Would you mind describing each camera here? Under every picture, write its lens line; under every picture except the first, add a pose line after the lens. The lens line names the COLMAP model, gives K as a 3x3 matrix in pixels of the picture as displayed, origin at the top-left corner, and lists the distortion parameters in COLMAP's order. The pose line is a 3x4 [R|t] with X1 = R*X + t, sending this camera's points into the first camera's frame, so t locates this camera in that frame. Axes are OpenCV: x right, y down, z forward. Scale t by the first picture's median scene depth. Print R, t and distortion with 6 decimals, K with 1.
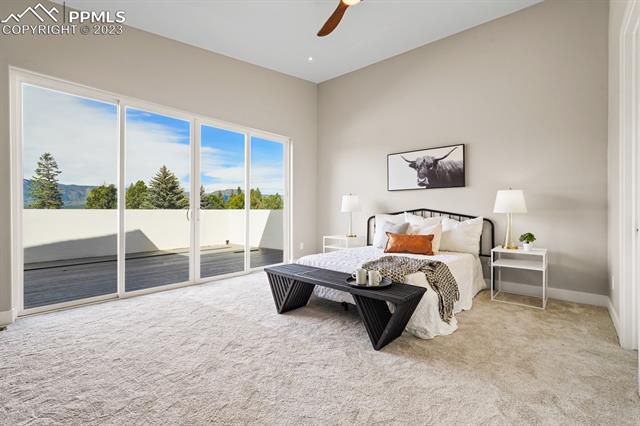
lens RADIAL K [[288.0, 0, 318.2], [0, 288.0, 209.9], [0, 0, 1]] dist [0.001501, 0.000052]
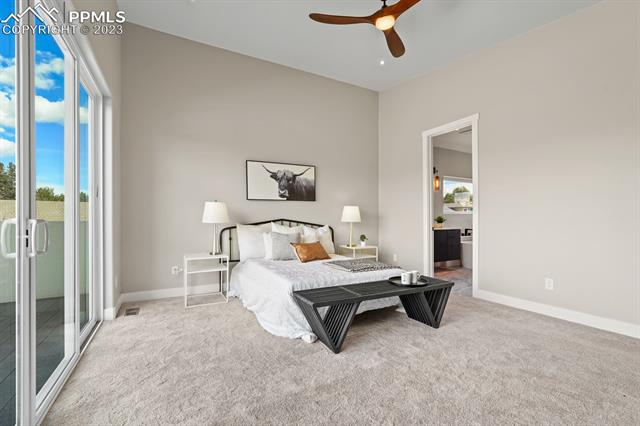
lens RADIAL K [[288.0, 0, 317.8], [0, 288.0, 217.9], [0, 0, 1]] dist [0.001501, 0.000052]
pose [[0.353219, 0.001661, 0.935539, -0.590504], [0.002543, 0.999993, -0.002735, -0.004906], [-0.935537, 0.003345, 0.353212, 0.510489]]
